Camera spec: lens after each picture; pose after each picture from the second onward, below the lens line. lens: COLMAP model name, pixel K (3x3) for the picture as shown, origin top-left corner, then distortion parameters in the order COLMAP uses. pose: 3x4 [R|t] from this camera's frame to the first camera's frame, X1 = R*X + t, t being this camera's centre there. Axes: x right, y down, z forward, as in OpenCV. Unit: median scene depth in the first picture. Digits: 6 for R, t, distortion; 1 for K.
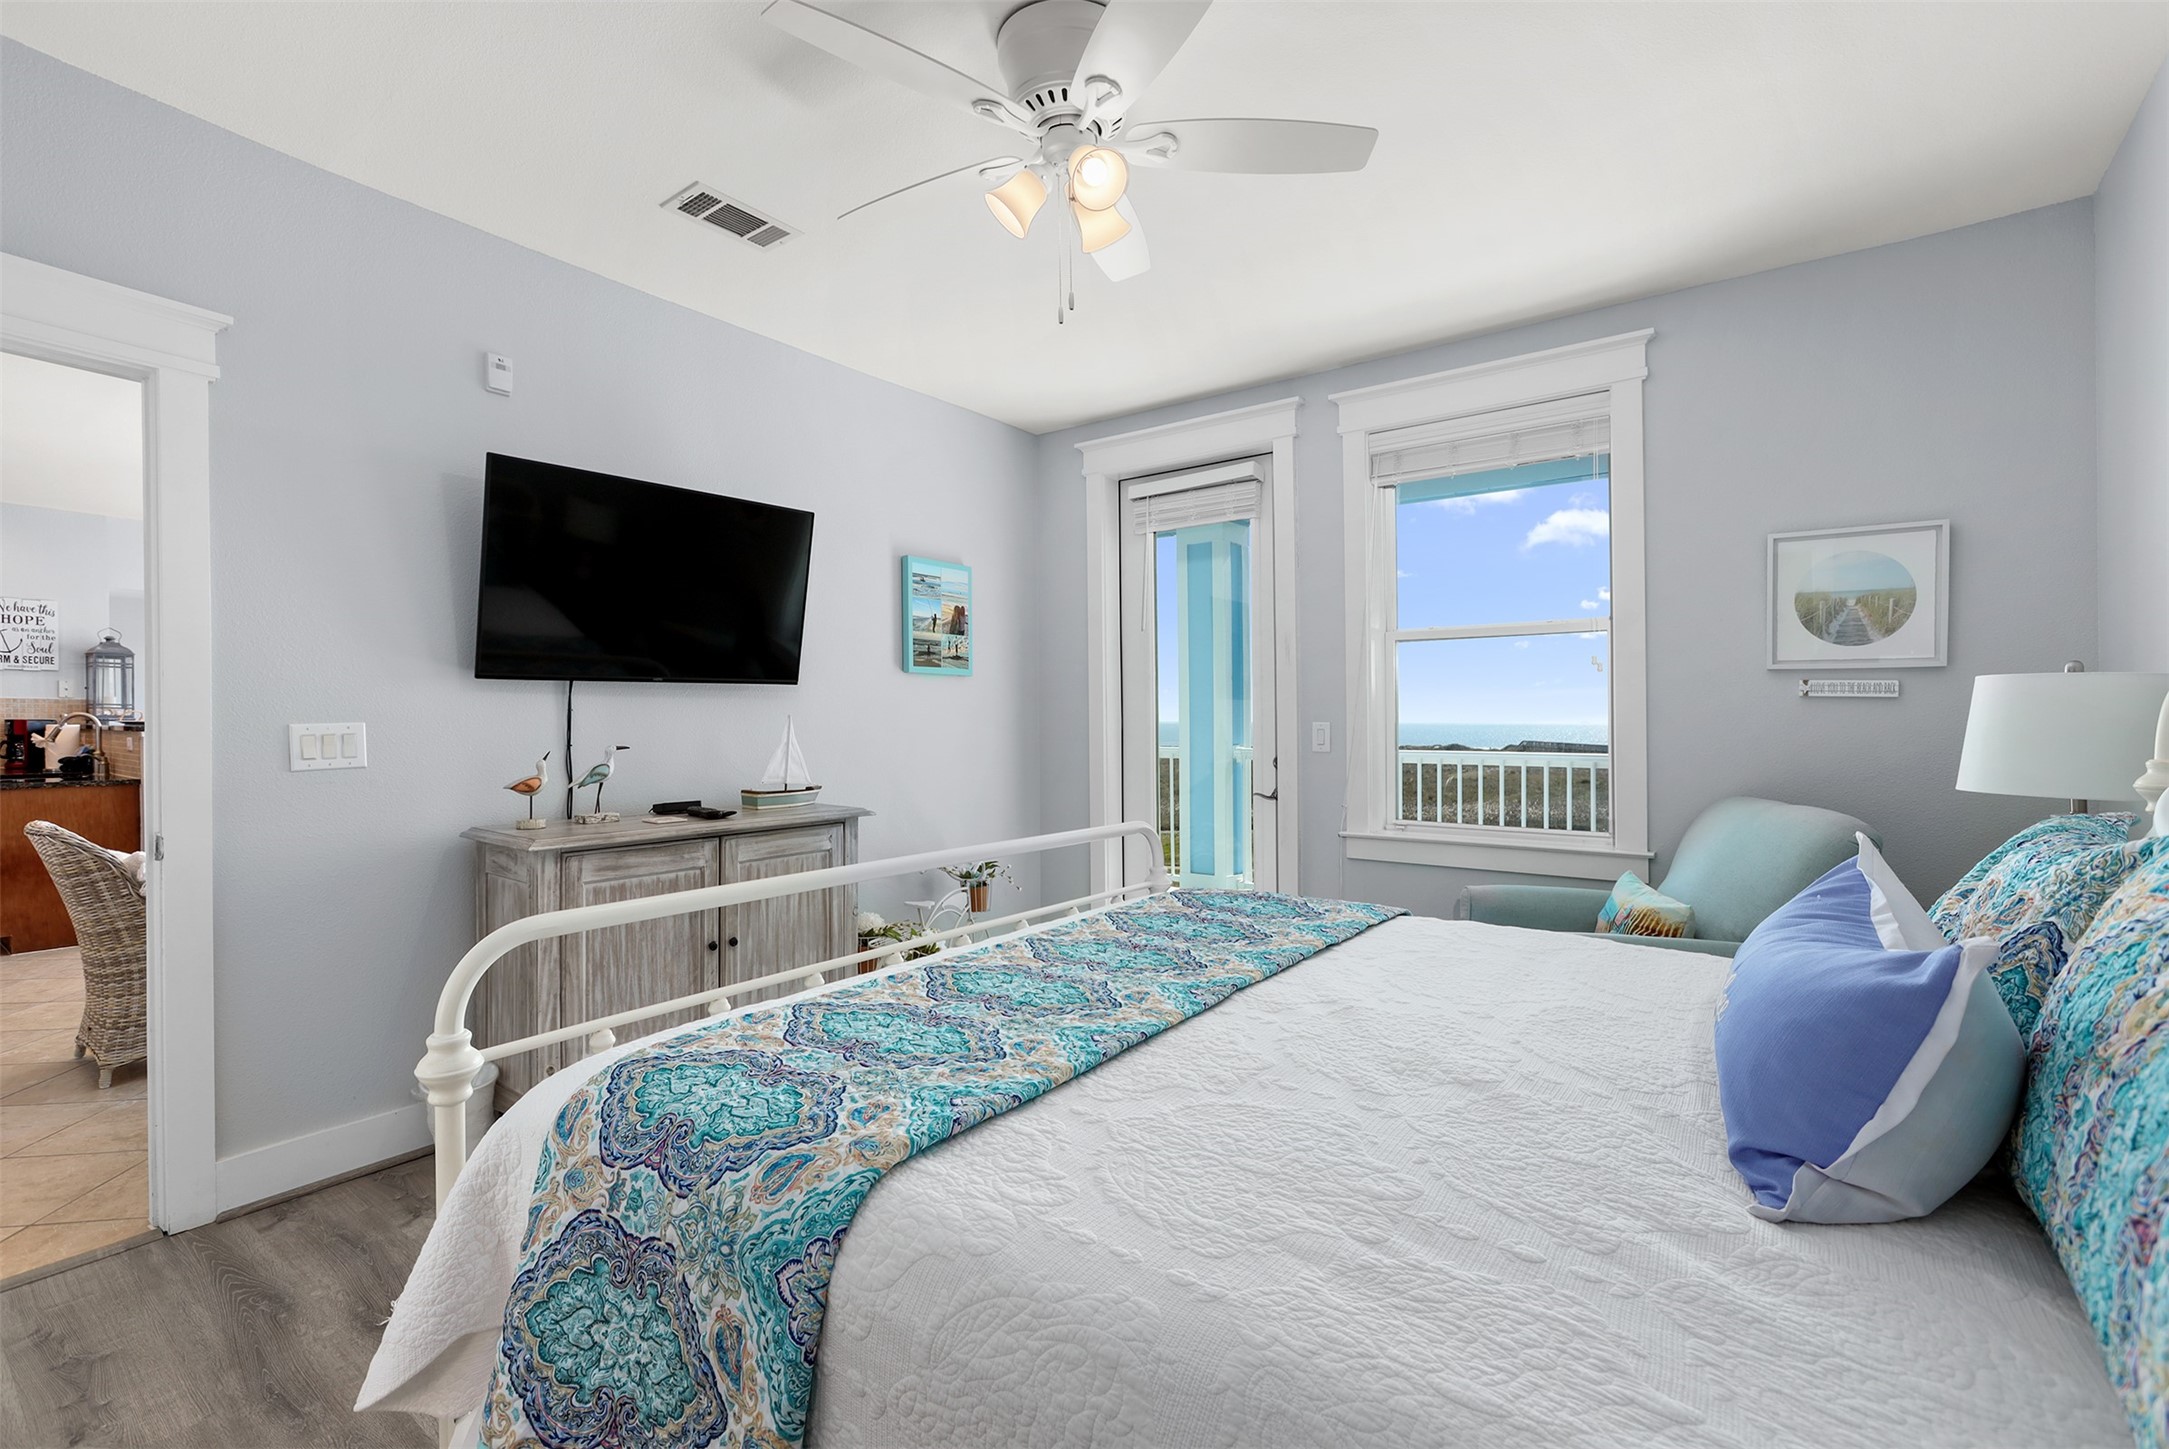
lens RADIAL K [[974.3, 0, 1061.8], [0, 974.3, 728.9], [0, 0, 1]] dist [-0.000793, 0.000071]
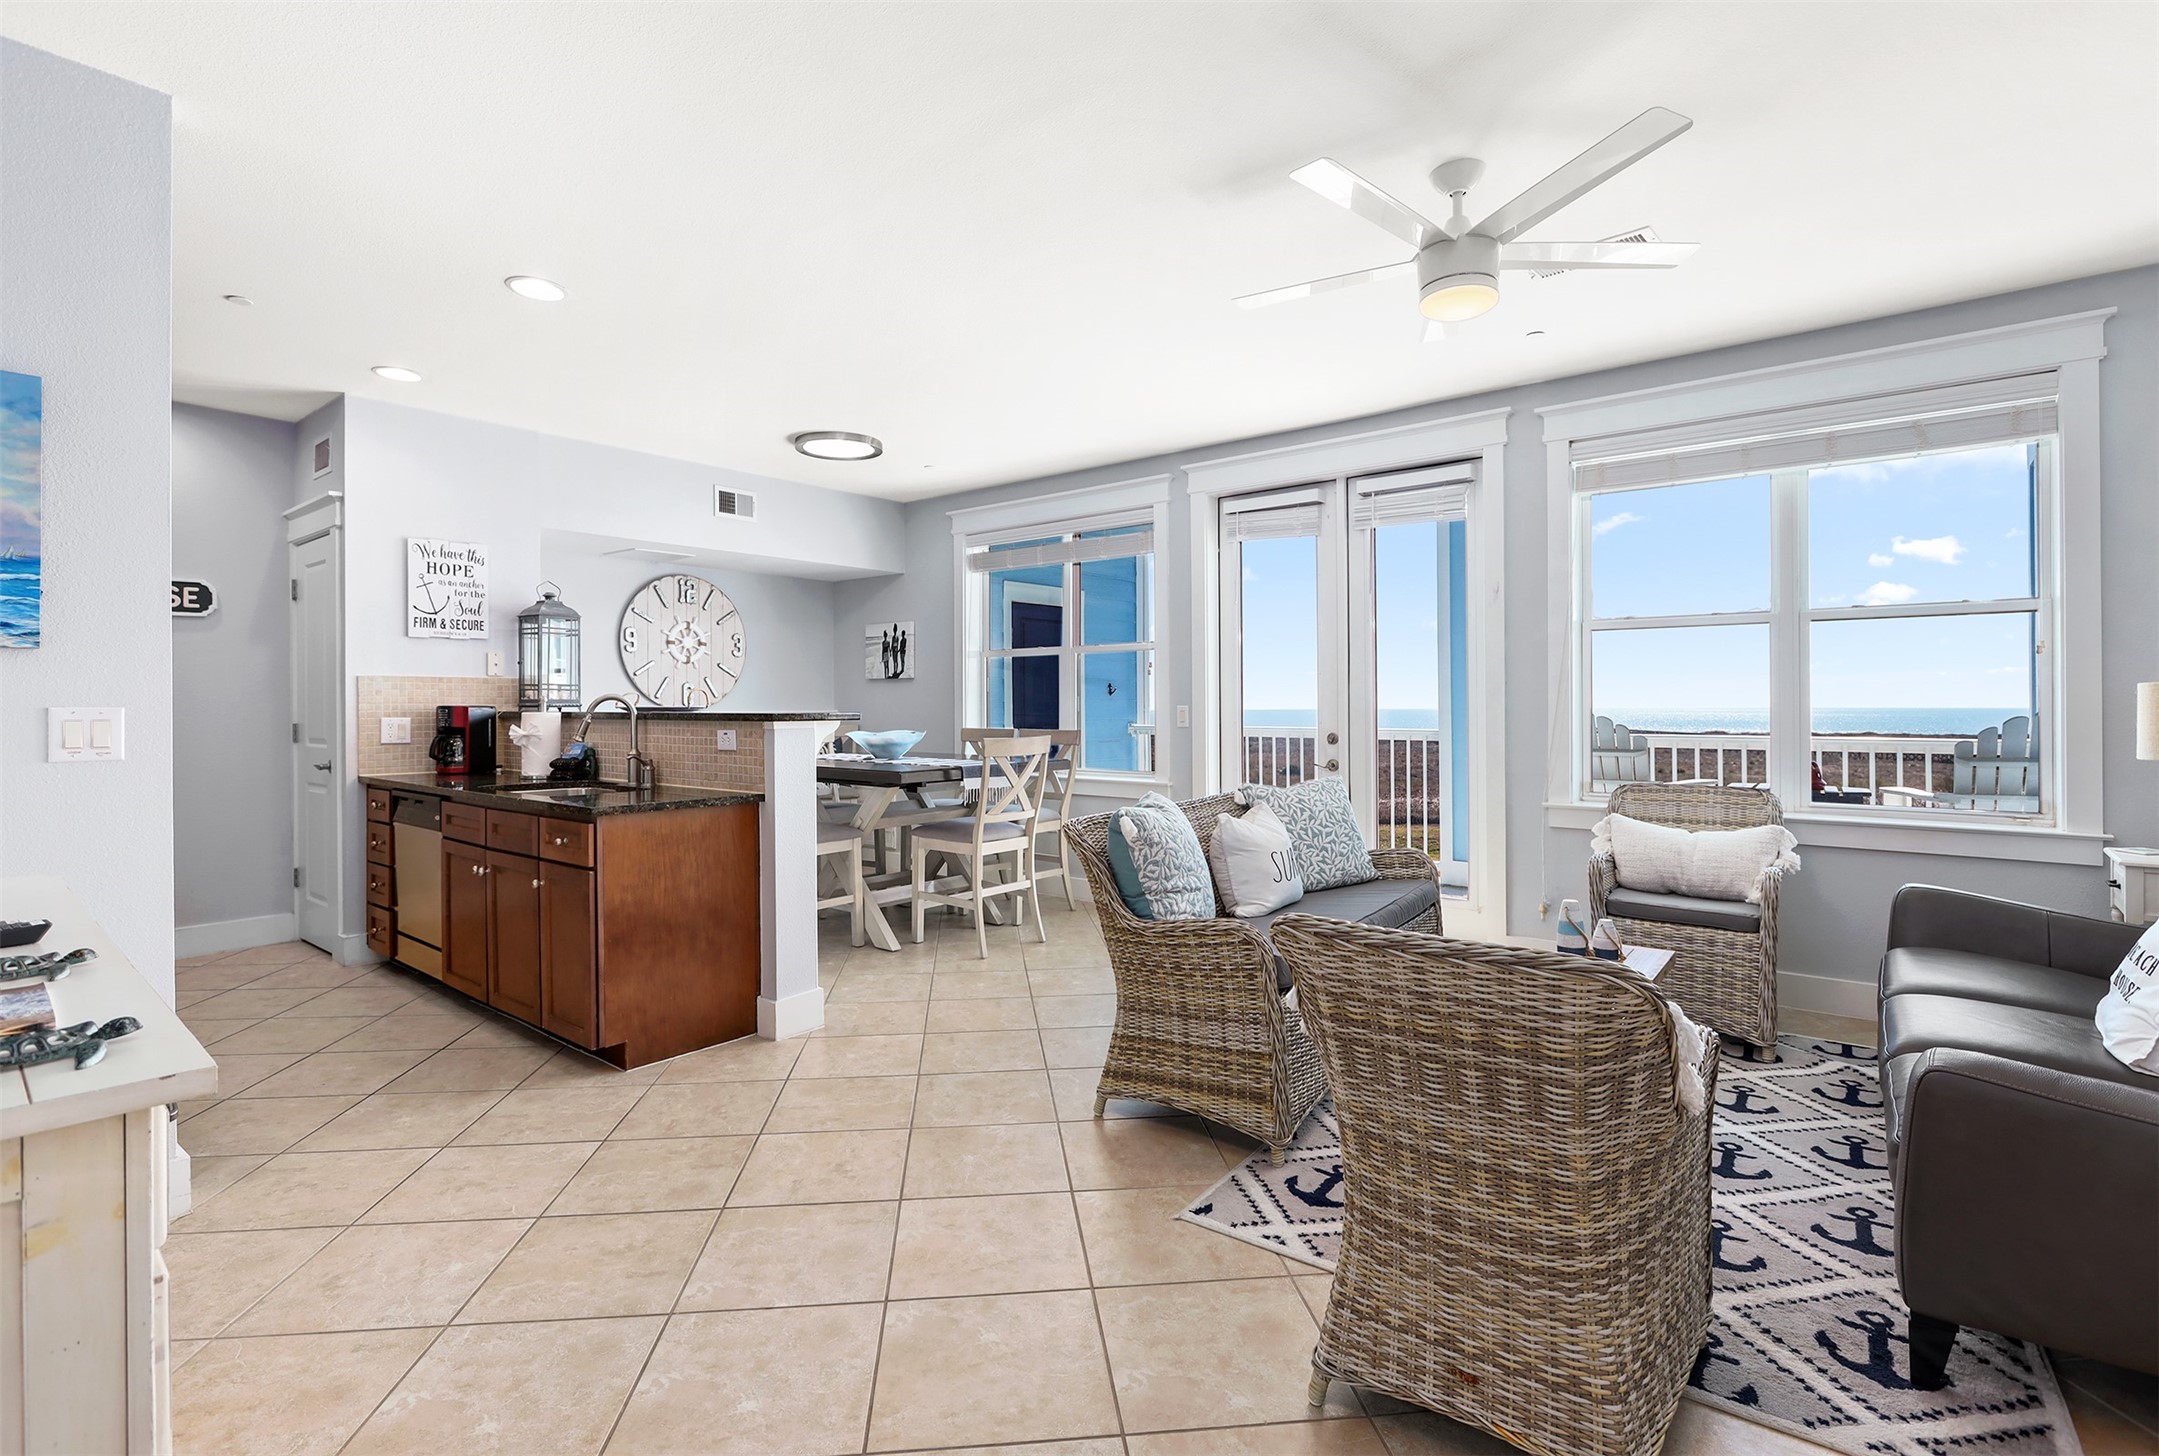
lens RADIAL K [[1009.2, 0, 1090.9], [0, 1009.2, 716.9], [0, 0, 1]] dist [-0.011553, 0.001905]
pose [[0.999433, -0.000923, -0.033664, -0.531642], [0.001290, 0.999940, 0.010887, -0.008150], [0.033652, -0.010925, 0.999374, 0.240894]]
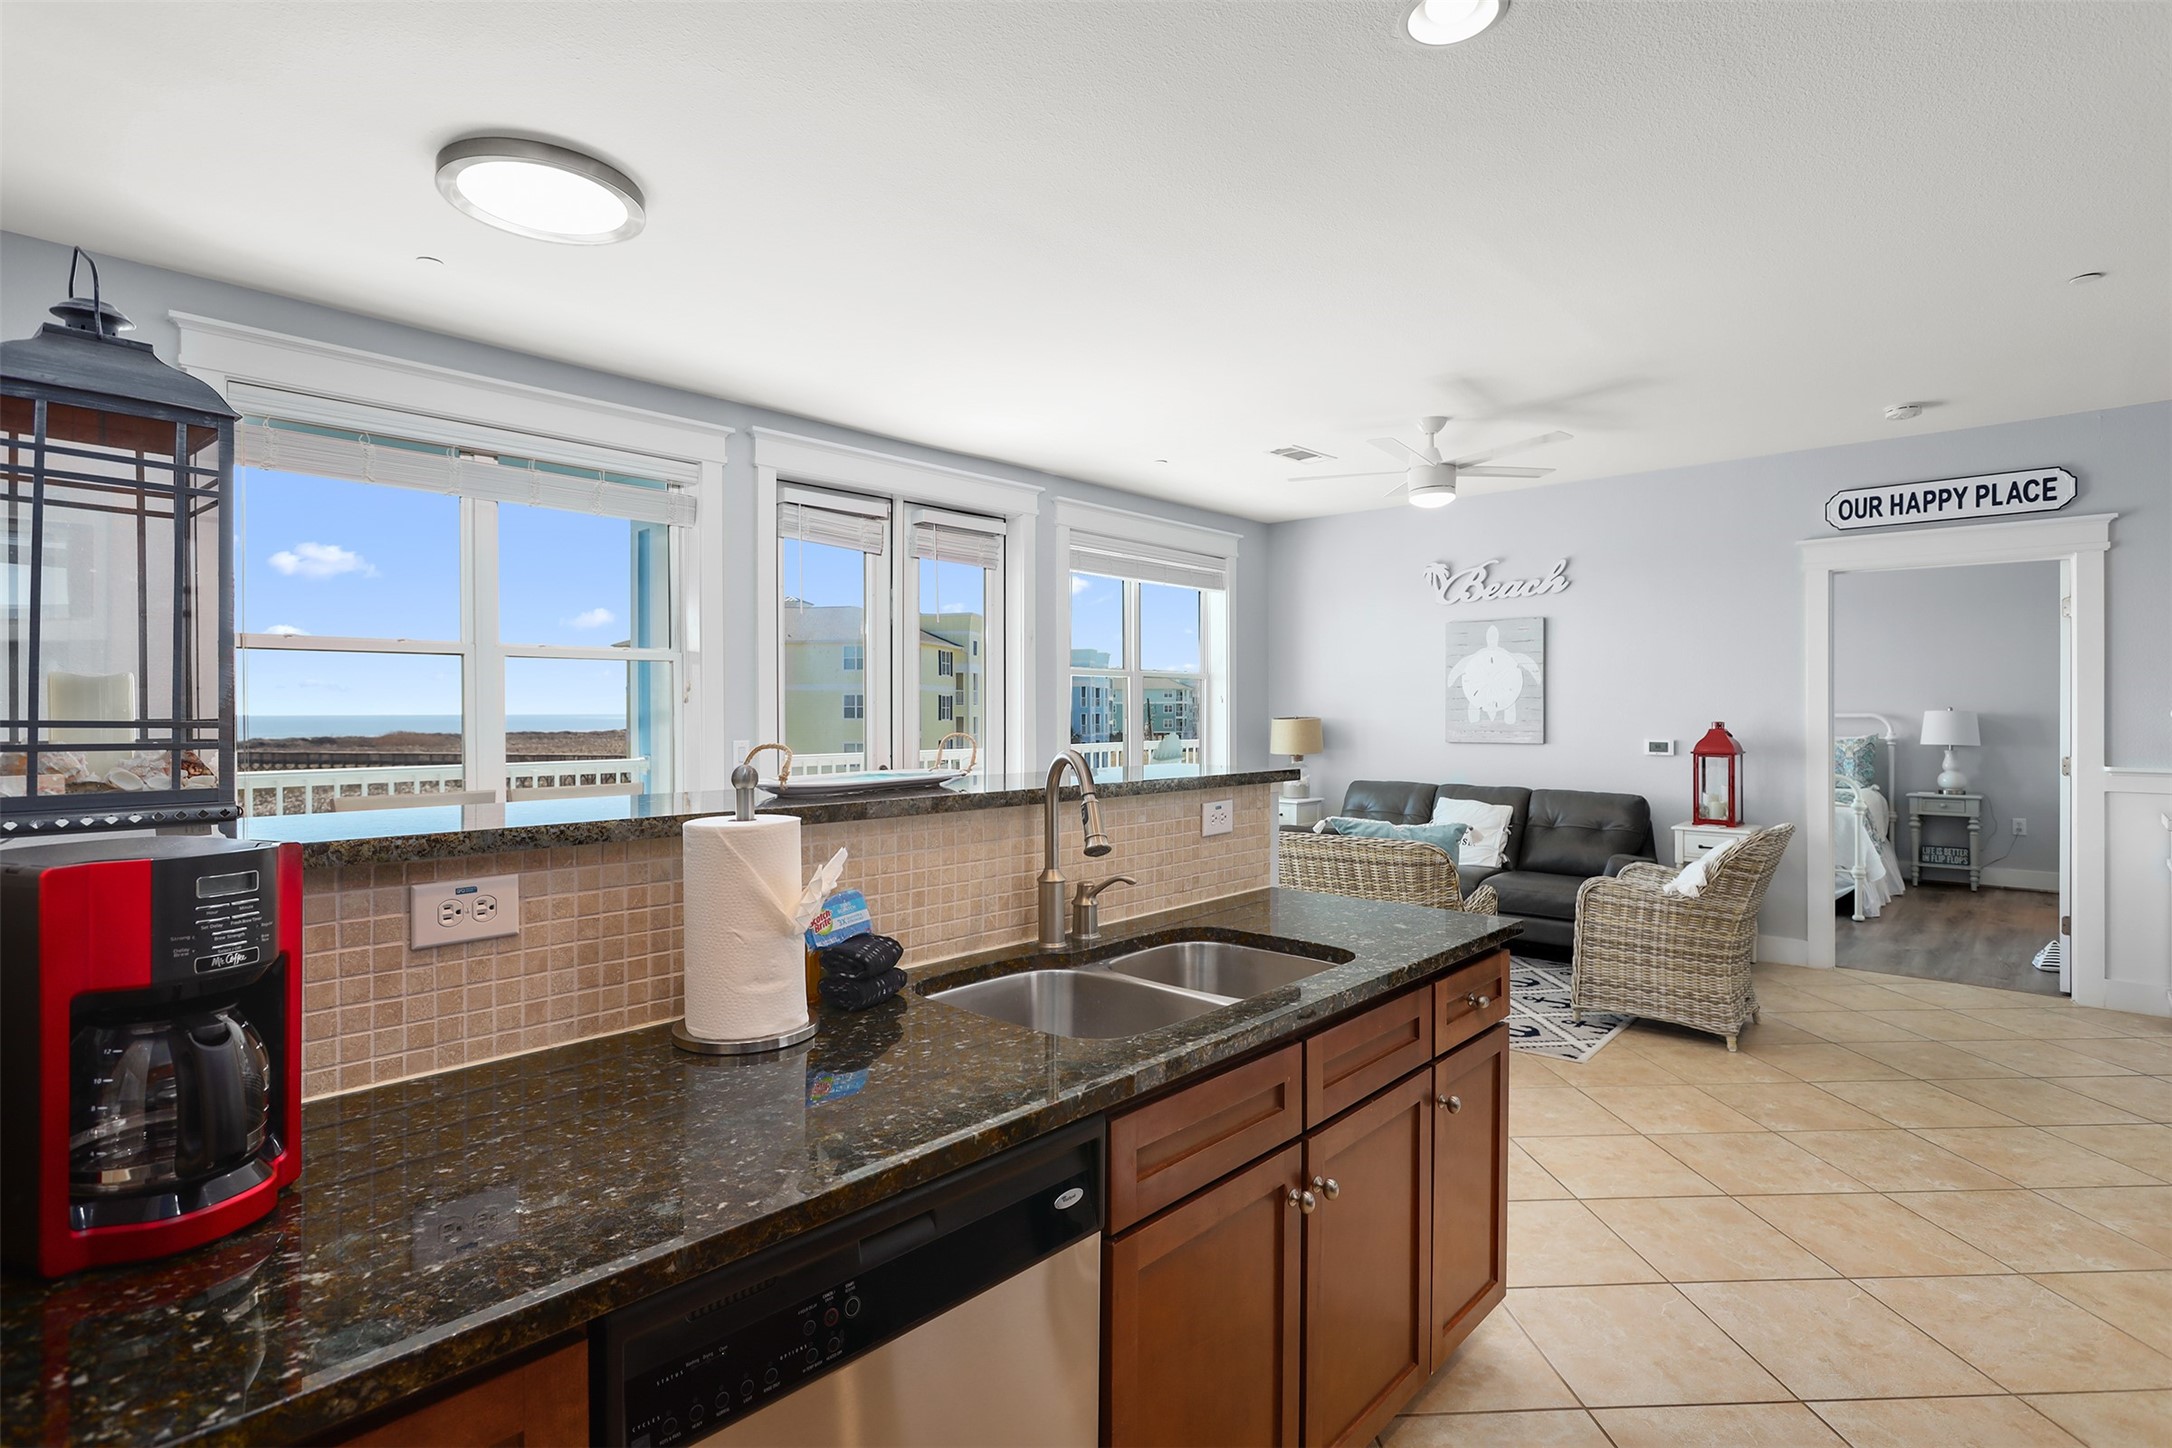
lens RADIAL K [[1054.1, 0, 1097.6], [0, 1054.1, 722.6], [0, 0, 1]] dist [0.006709, 0.001302]
pose [[0.096103, -0.010379, 0.995317, -1.124596], [0.002116, 0.999946, 0.010222, -0.026351], [-0.995369, 0.001124, 0.096120, 0.805339]]
